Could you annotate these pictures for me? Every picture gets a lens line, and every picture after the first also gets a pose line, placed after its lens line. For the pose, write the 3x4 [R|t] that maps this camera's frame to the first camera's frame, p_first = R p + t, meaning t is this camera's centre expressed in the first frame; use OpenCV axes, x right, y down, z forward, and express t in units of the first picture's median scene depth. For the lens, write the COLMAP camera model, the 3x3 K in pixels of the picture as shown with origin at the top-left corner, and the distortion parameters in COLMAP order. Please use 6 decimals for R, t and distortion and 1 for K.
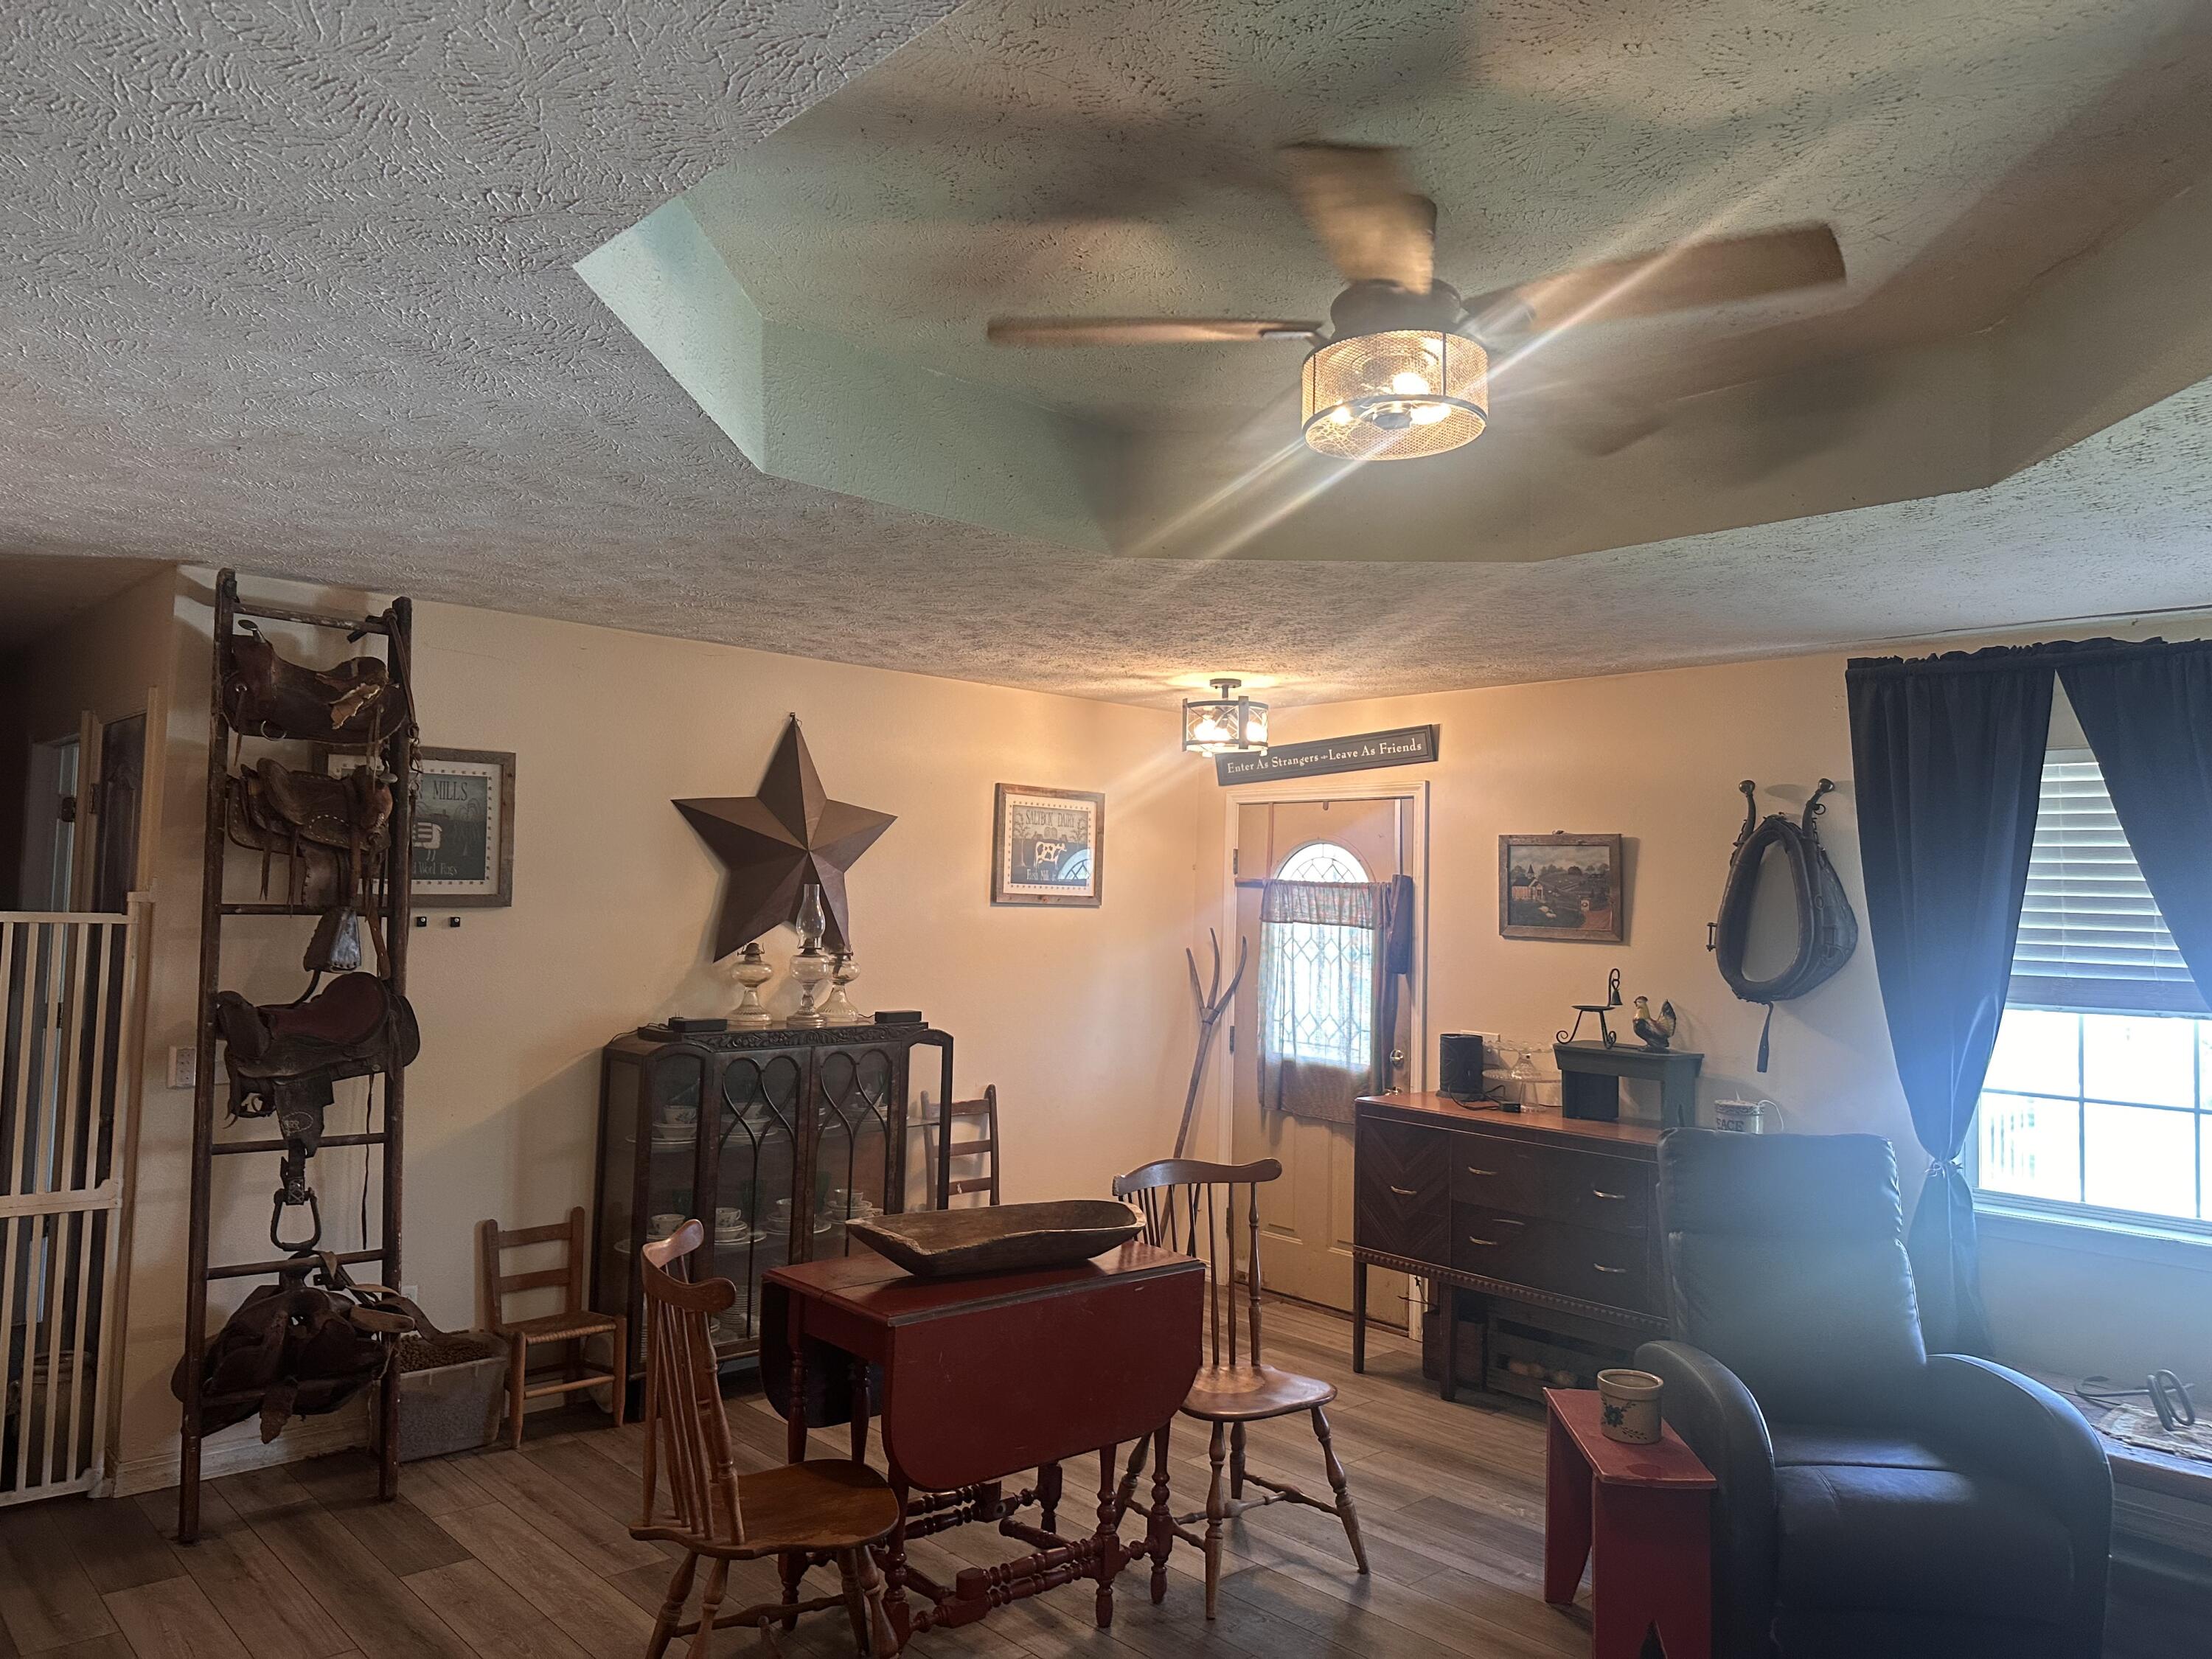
lens RADIAL K [[1545.3, 0, 1104.7], [0, 1545.3, 835.7], [0, 0, 1]] dist [0.069957, -0.089711]
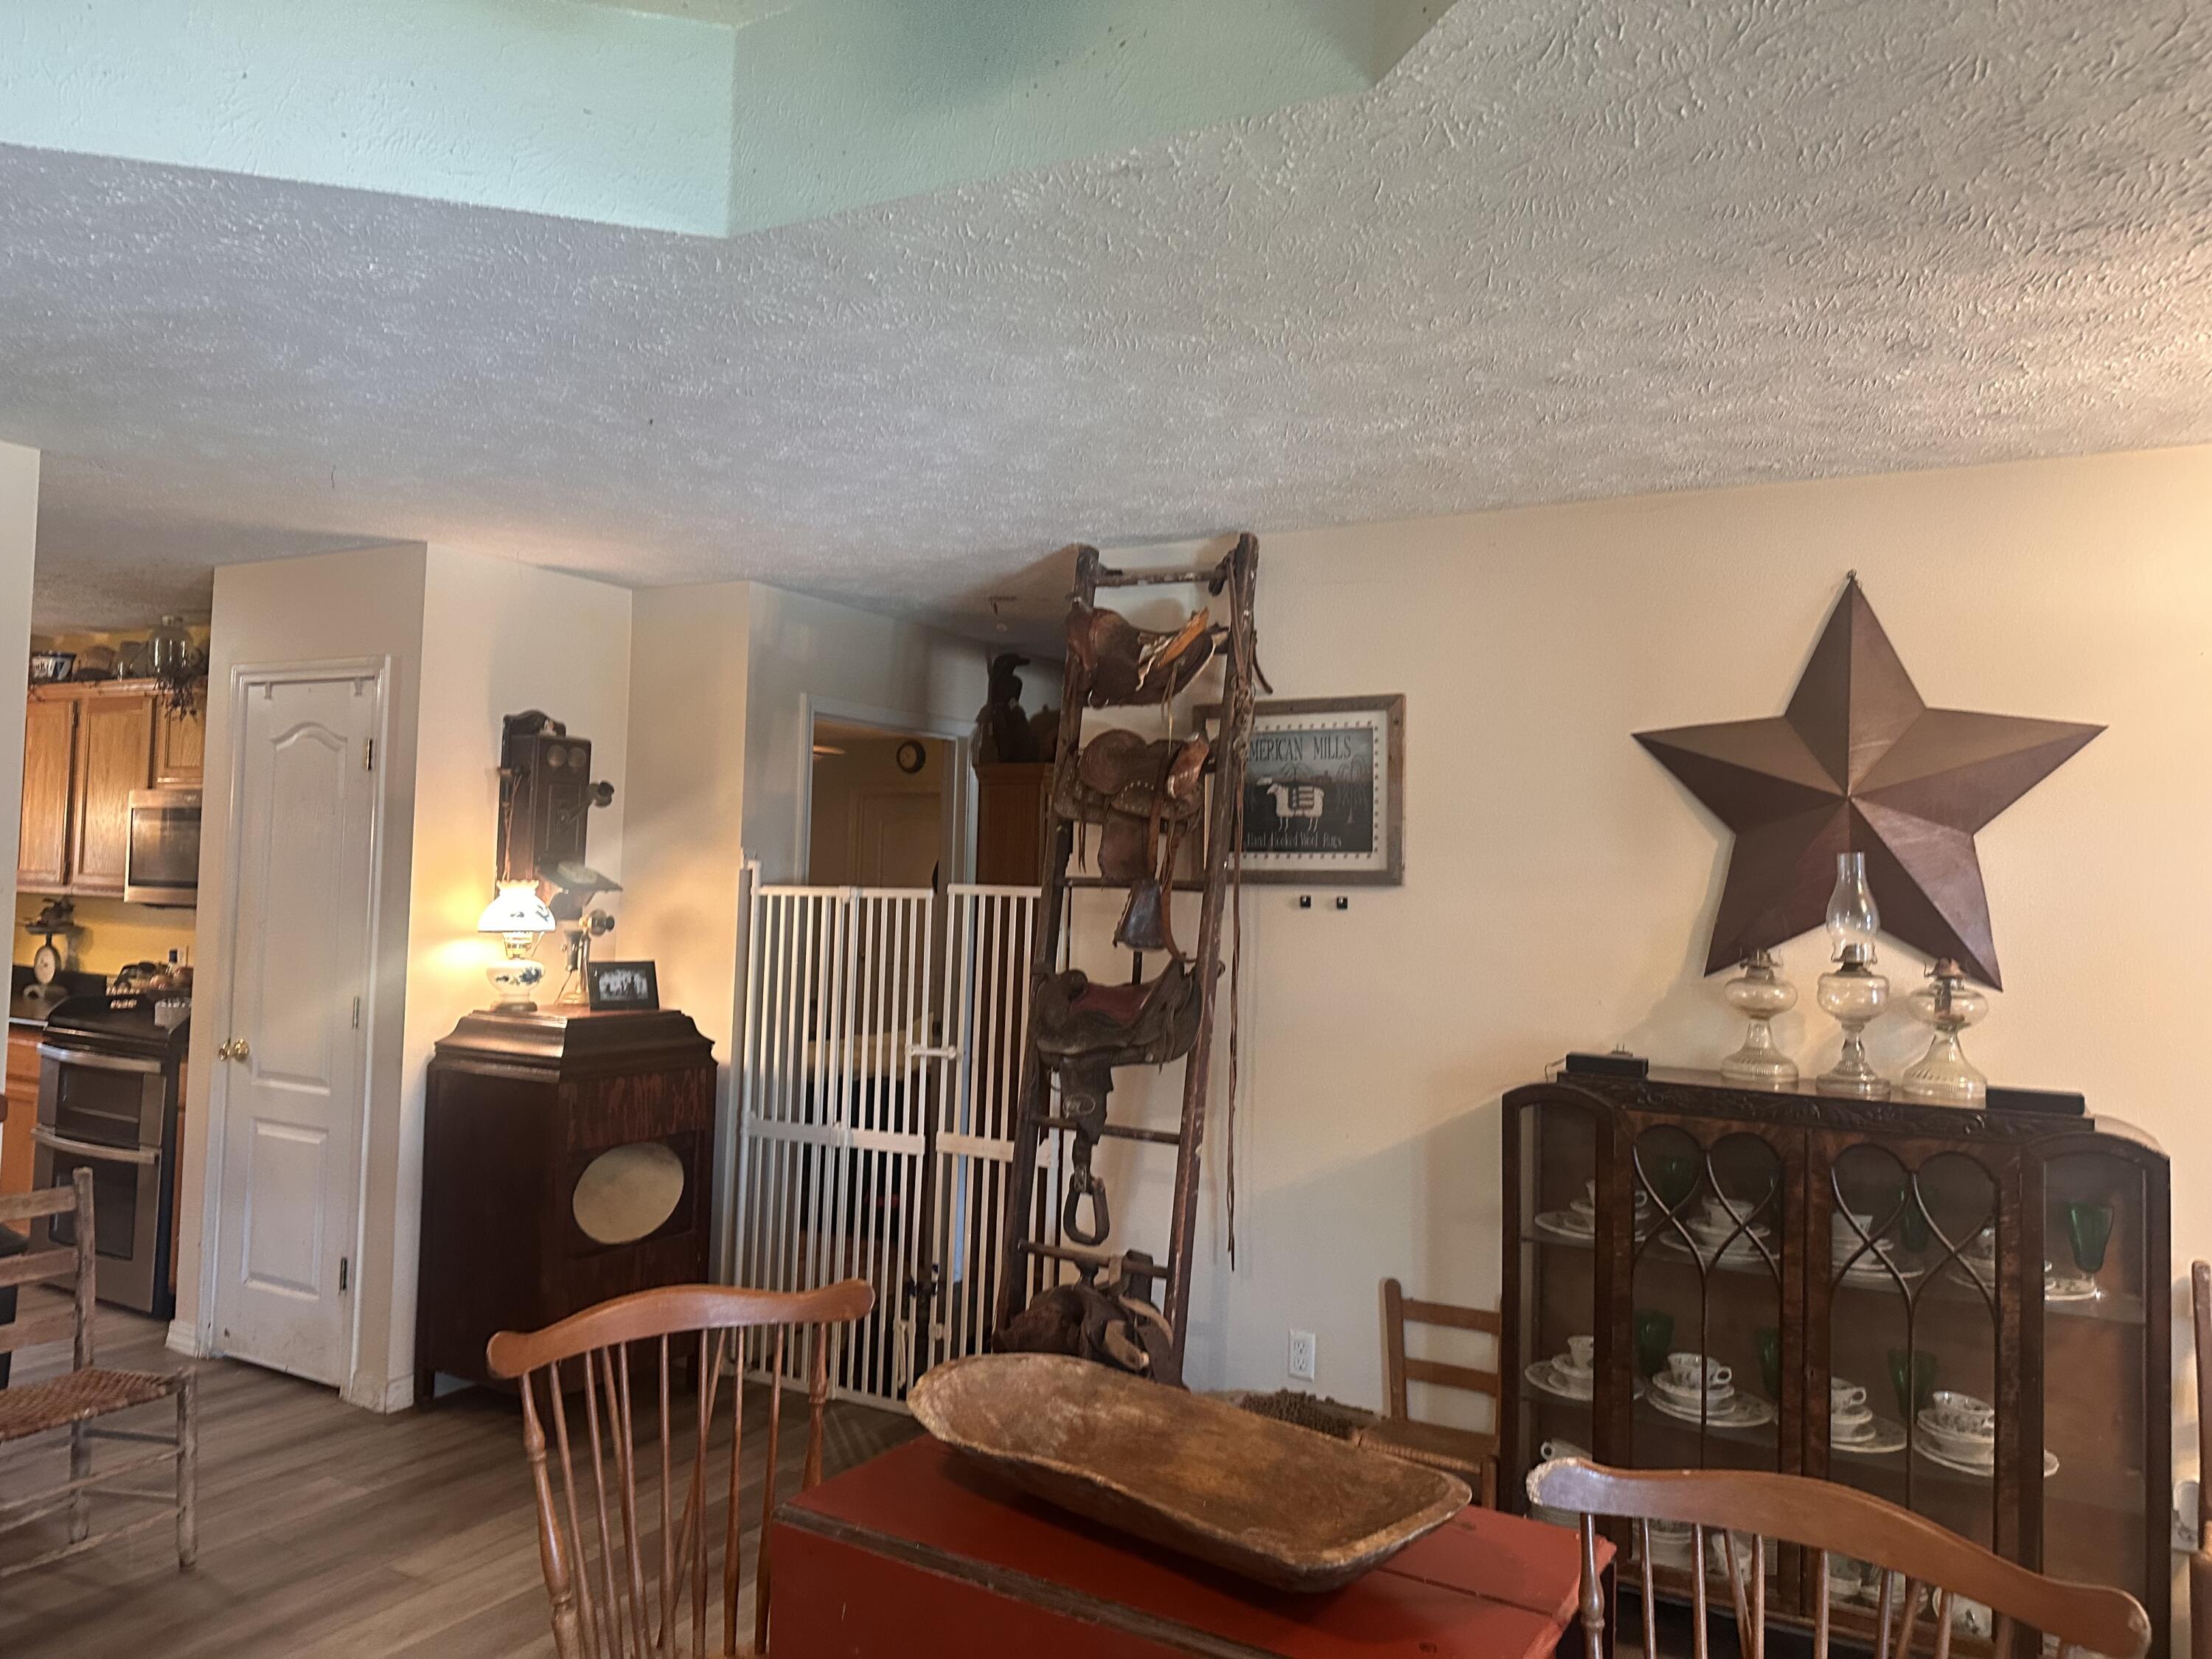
lens RADIAL K [[1545.3, 0, 1054.0], [0, 1545.3, 819.6], [0, 0, 1]] dist [0.069957, -0.089711]
pose [[0.288010, -0.052280, -0.956199, 0.328213], [0.018630, 0.998626, -0.048988, 0.047185], [0.957446, -0.003705, 0.288588, 0.602753]]
